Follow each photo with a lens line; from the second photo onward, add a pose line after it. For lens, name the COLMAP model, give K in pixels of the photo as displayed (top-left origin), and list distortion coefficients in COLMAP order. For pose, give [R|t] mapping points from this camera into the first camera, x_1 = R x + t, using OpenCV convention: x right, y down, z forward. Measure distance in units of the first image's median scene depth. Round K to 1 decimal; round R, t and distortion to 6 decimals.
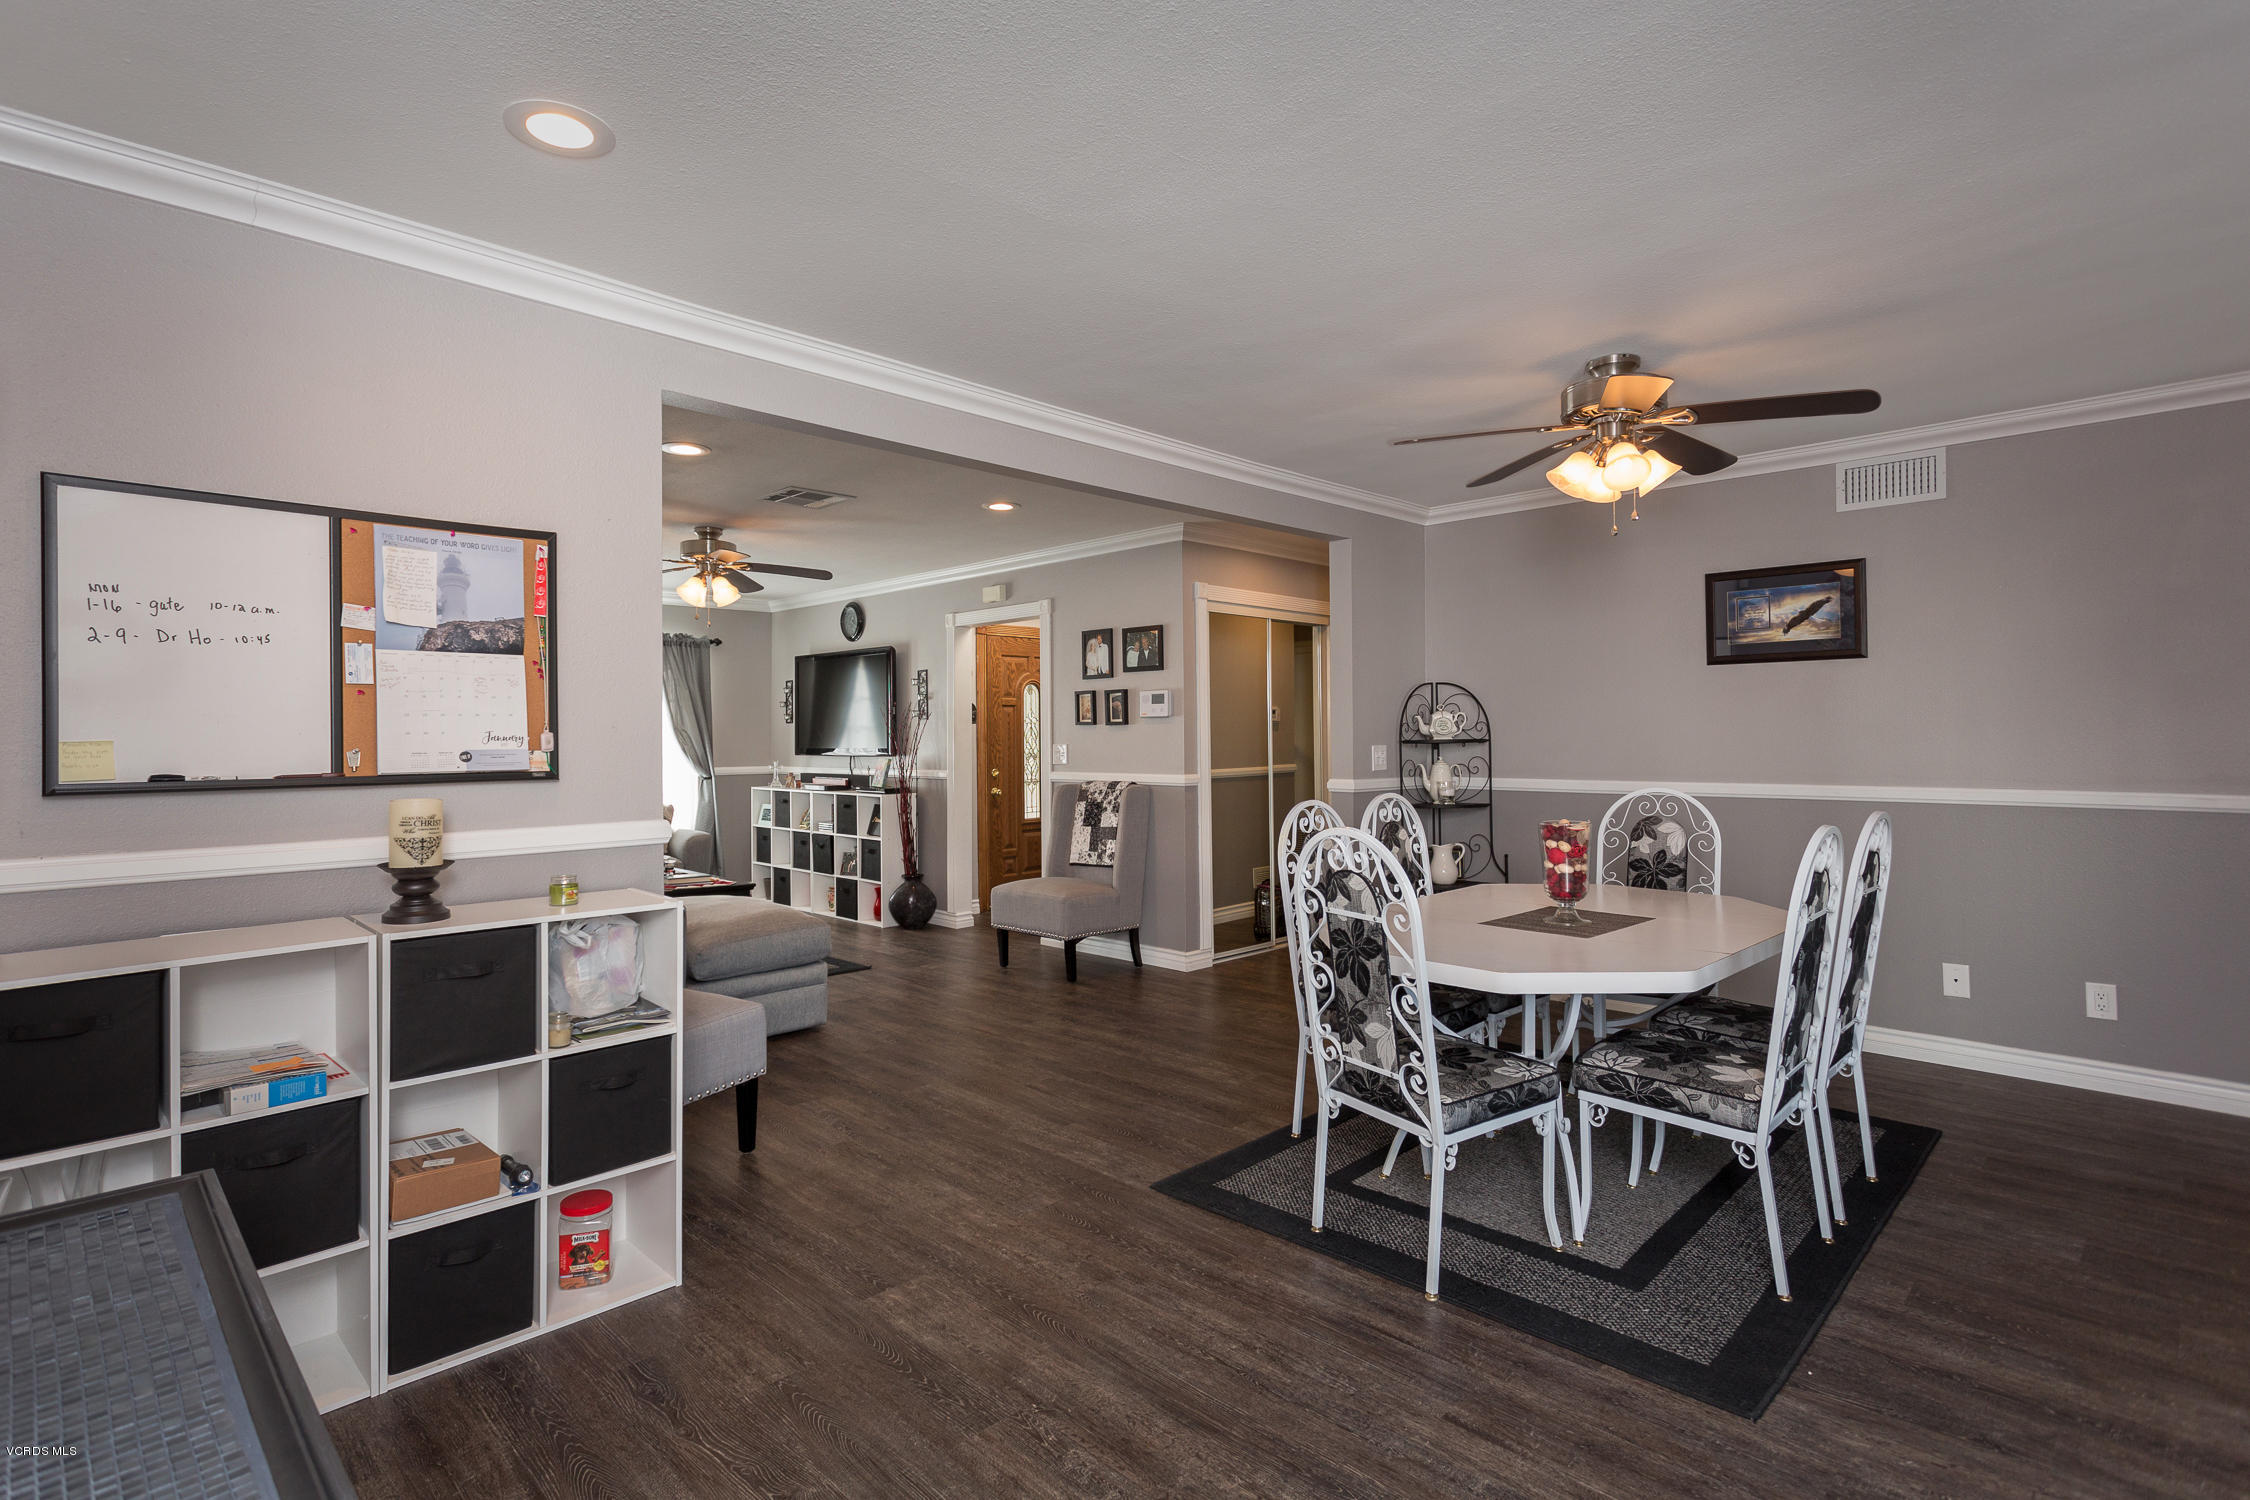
lens RADIAL K [[1086.5, 0, 1097.7], [0, 1086.5, 742.9], [0, 0, 1]] dist [0.001399, 0.001104]
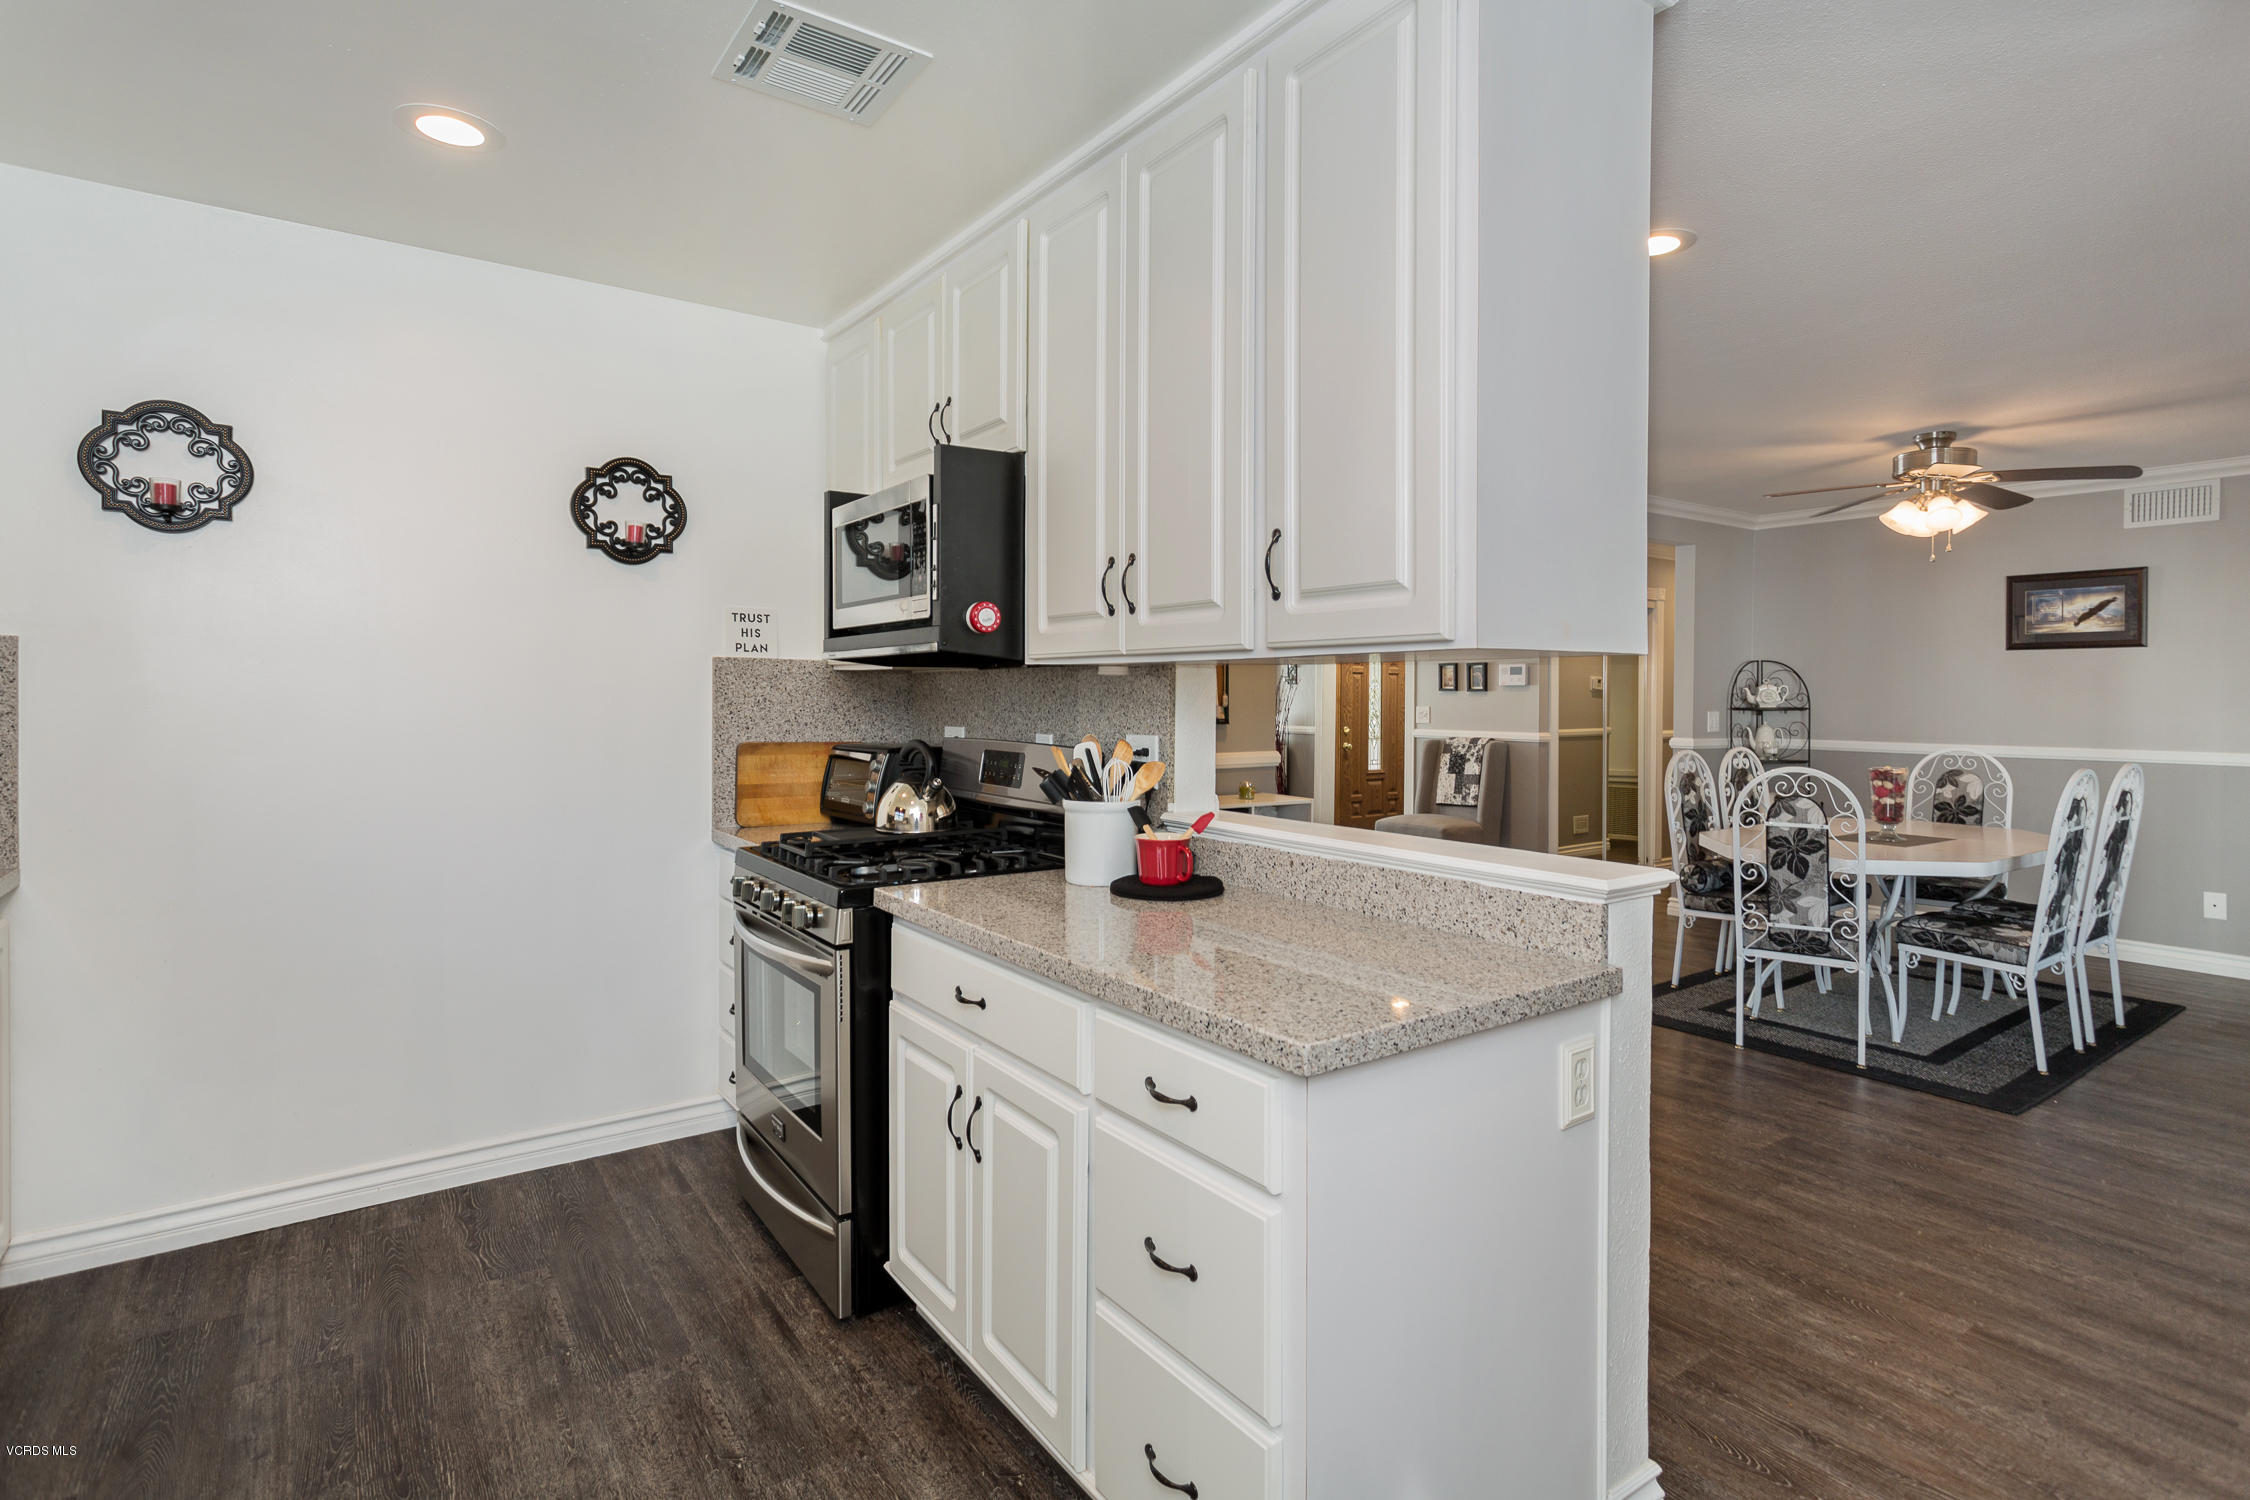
lens RADIAL K [[1104.3, 0, 1163.3], [0, 1104.3, 725.9], [0, 0, 1]] dist [-0.001066, 0.000300]
pose [[0.989280, 0.016503, -0.145097, -0.256314], [-0.013544, 0.999680, 0.021354, 0.000512], [0.145403, -0.019160, 0.989187, -0.480514]]
